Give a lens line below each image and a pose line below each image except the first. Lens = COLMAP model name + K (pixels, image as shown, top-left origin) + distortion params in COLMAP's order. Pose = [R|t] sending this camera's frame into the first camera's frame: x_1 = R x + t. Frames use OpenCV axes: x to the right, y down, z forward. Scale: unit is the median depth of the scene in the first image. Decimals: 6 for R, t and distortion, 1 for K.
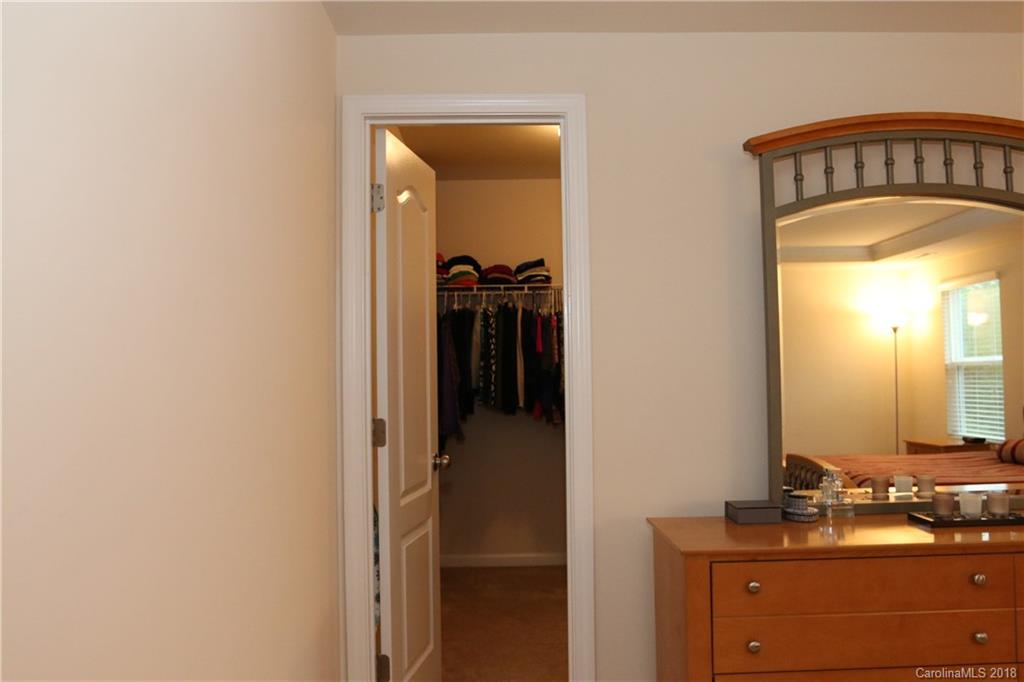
lens RADIAL K [[825.0, 0, 512.7], [0, 825.0, 339.7], [0, 0, 1]] dist [-0.074194, 0.043508]
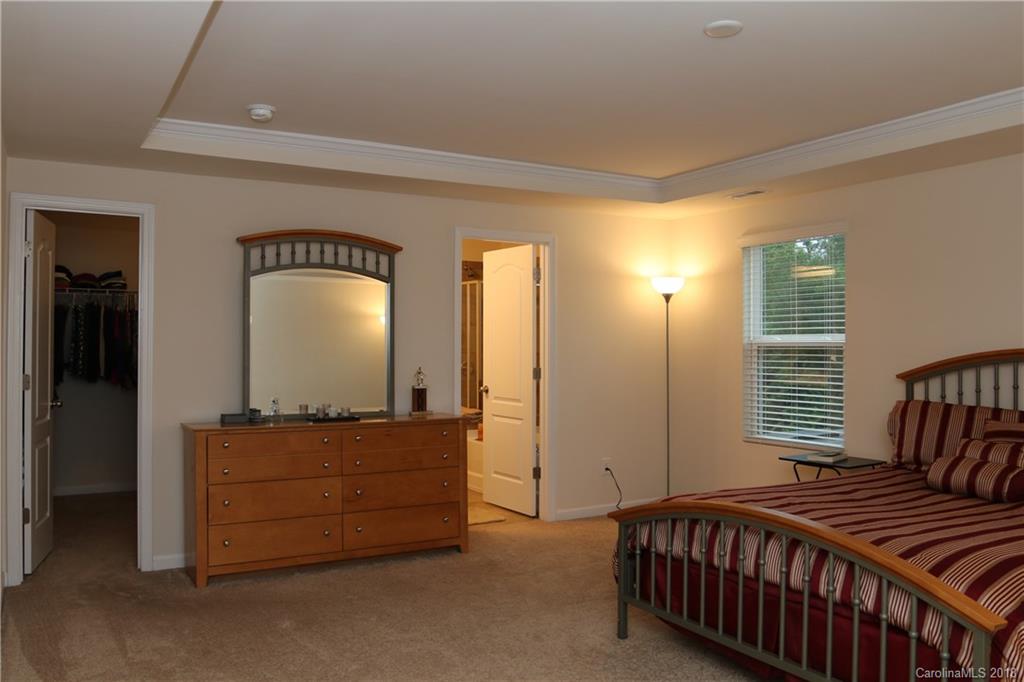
lens RADIAL K [[825.0, 0, 496.7], [0, 825.0, 330.3], [0, 0, 1]] dist [-0.074194, 0.043508]
pose [[0.883997, 0.025031, 0.466821, -0.045258], [-0.027159, 0.999629, -0.002171, -0.012849], [-0.466703, -0.010759, 0.884349, -0.565940]]
